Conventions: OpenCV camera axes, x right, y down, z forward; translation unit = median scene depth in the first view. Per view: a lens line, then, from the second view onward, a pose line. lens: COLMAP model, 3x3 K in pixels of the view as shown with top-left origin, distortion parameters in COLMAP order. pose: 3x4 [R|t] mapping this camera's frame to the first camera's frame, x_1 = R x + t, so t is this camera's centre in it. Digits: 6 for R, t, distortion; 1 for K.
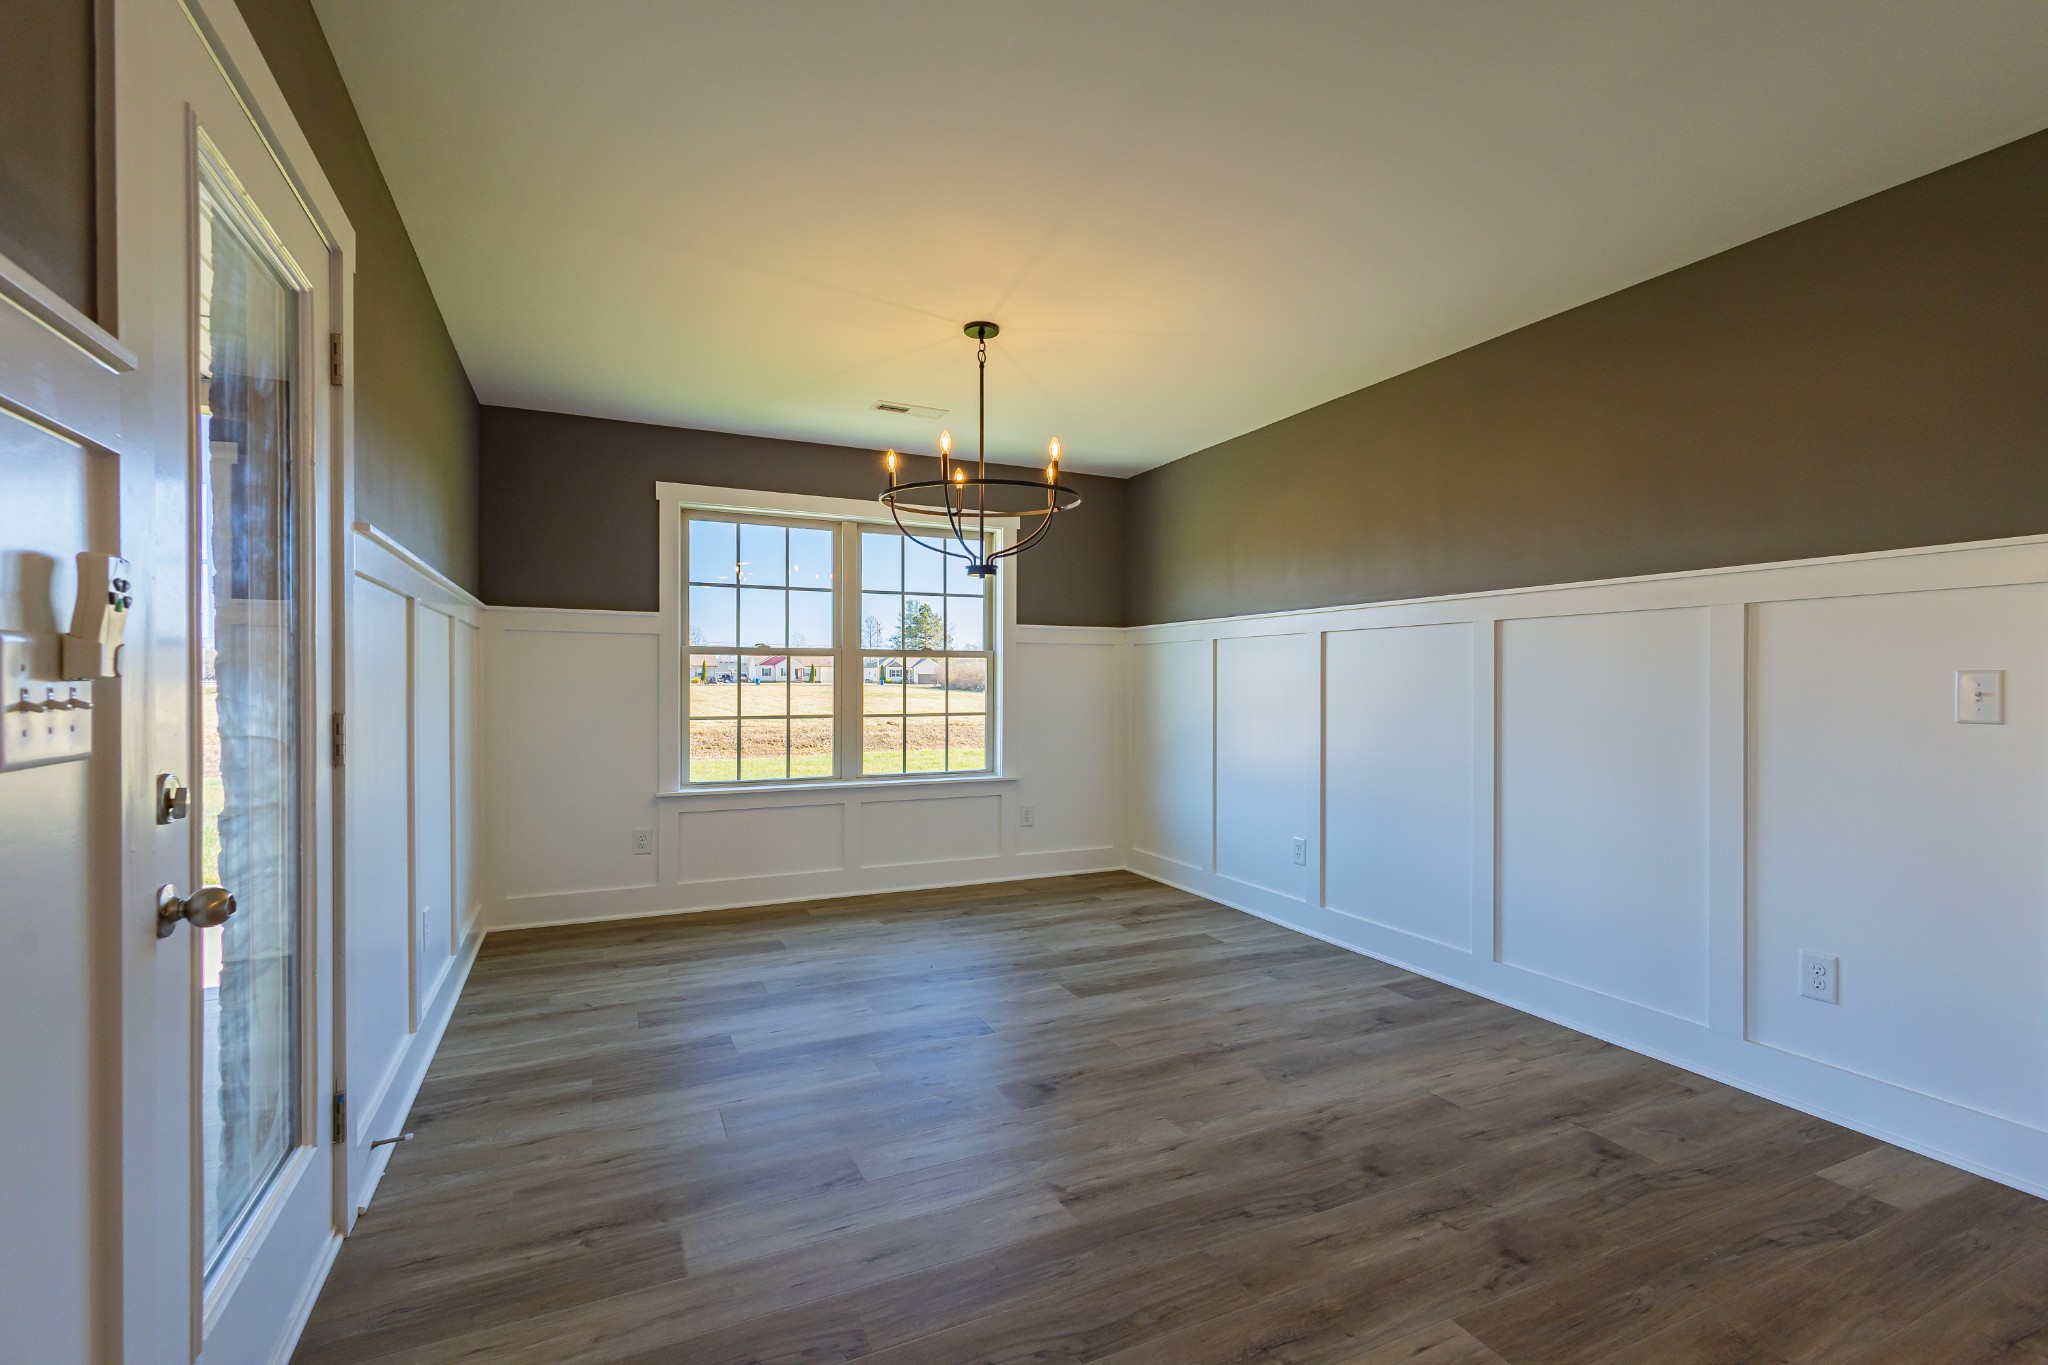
lens RADIAL K [[916.4, 0, 1028.7], [0, 916.4, 685.0], [0, 0, 1]] dist [0.014107, -0.003879]
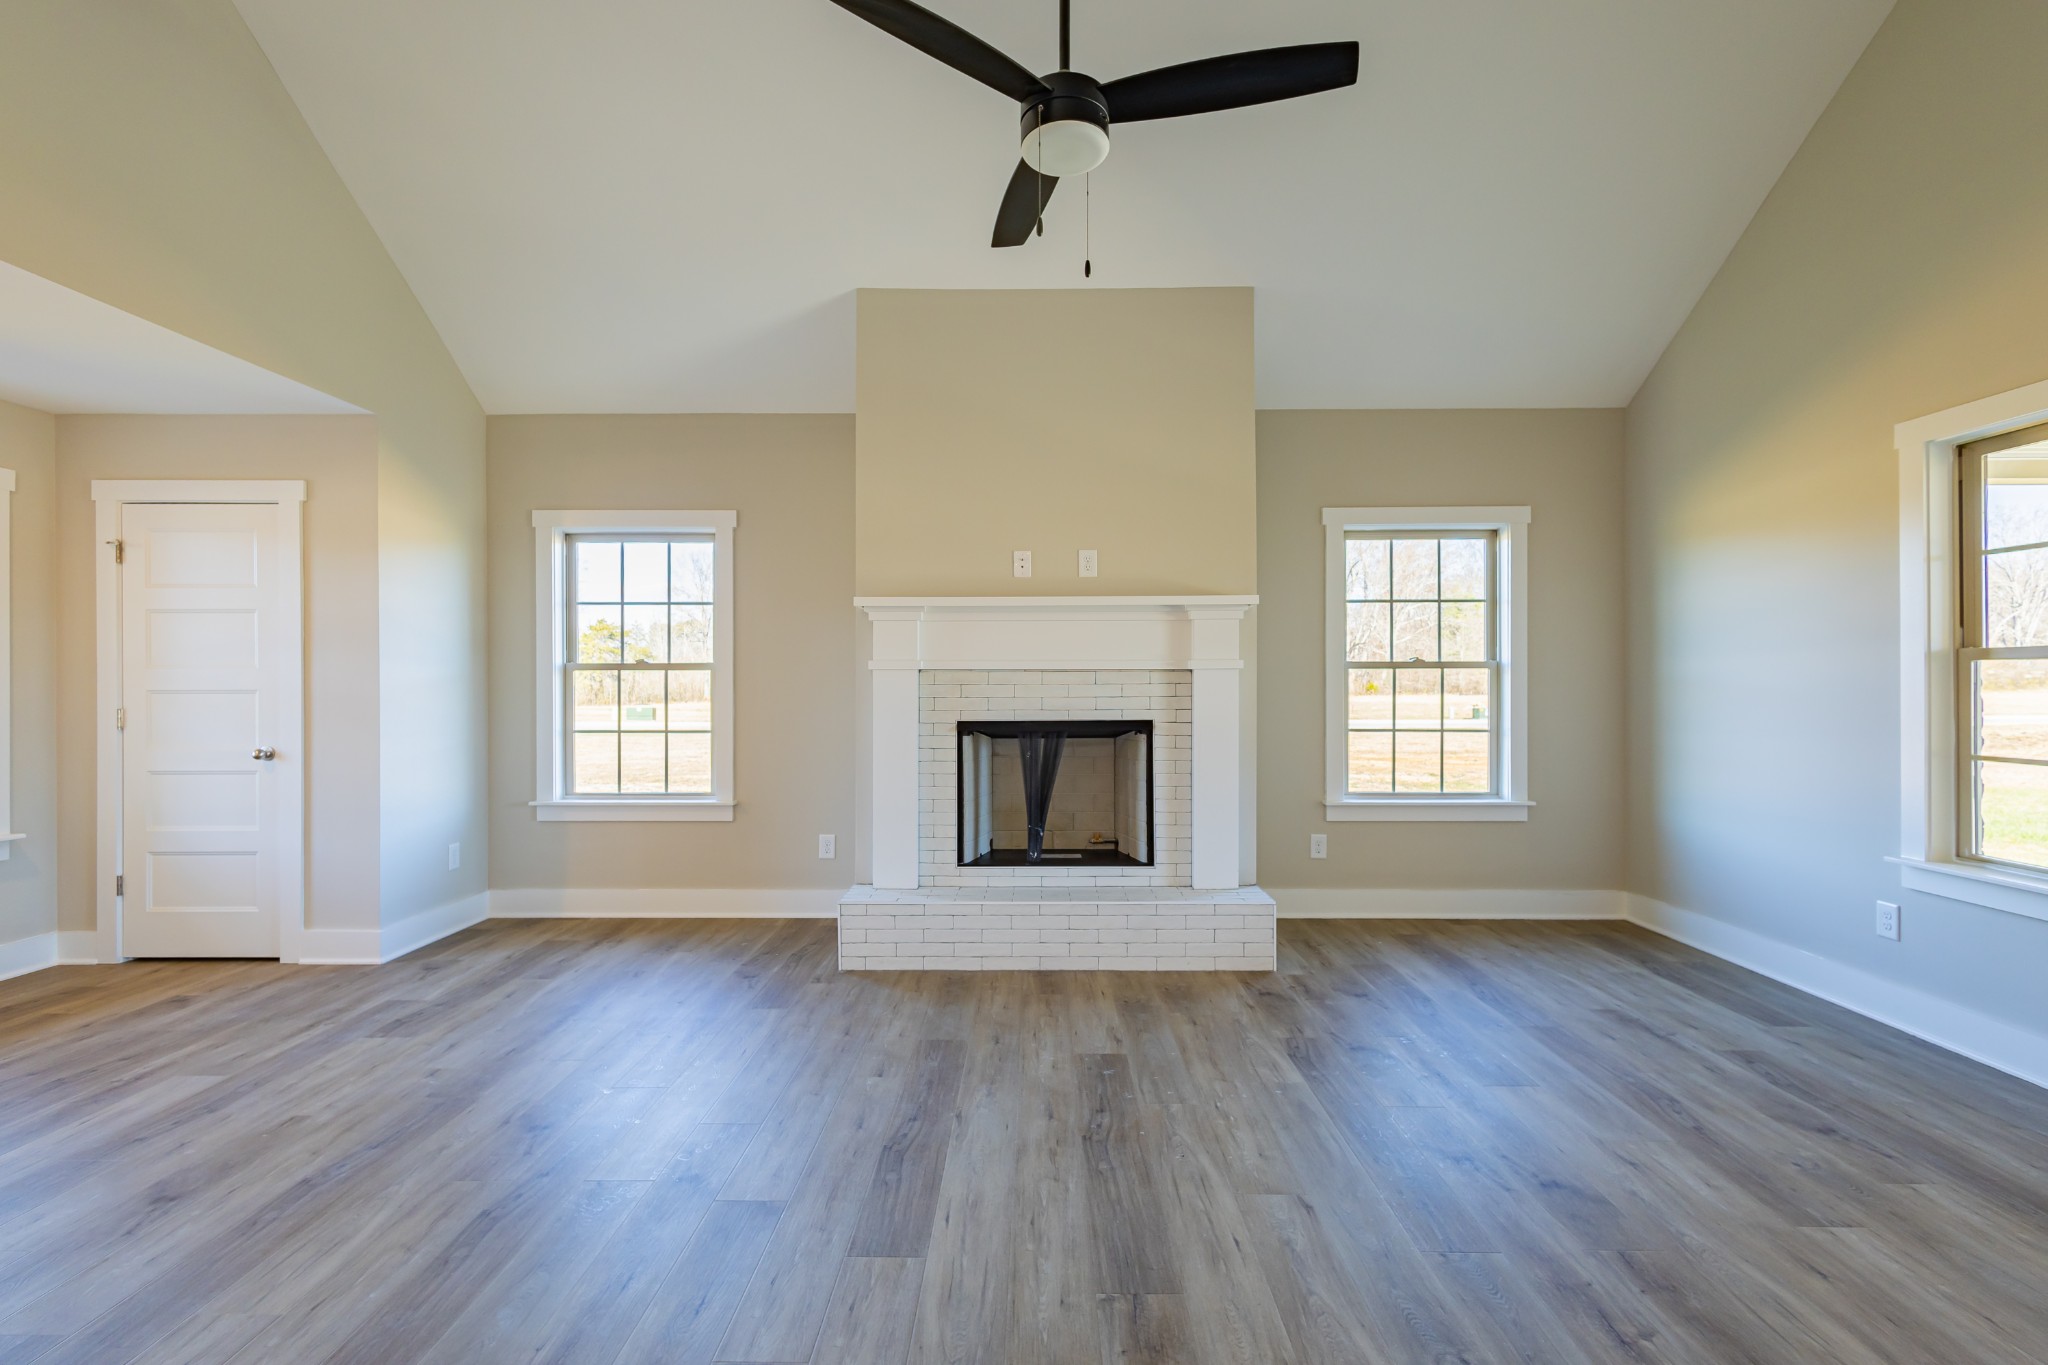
lens RADIAL K [[916.4, 0, 1022.6], [0, 916.4, 688.6], [0, 0, 1]] dist [0.014107, -0.003879]
pose [[-0.434322, 0.000798, -0.900757, 0.531041], [-0.006029, 0.999975, 0.003793, -0.012628], [0.900737, 0.007078, -0.434307, 0.678500]]
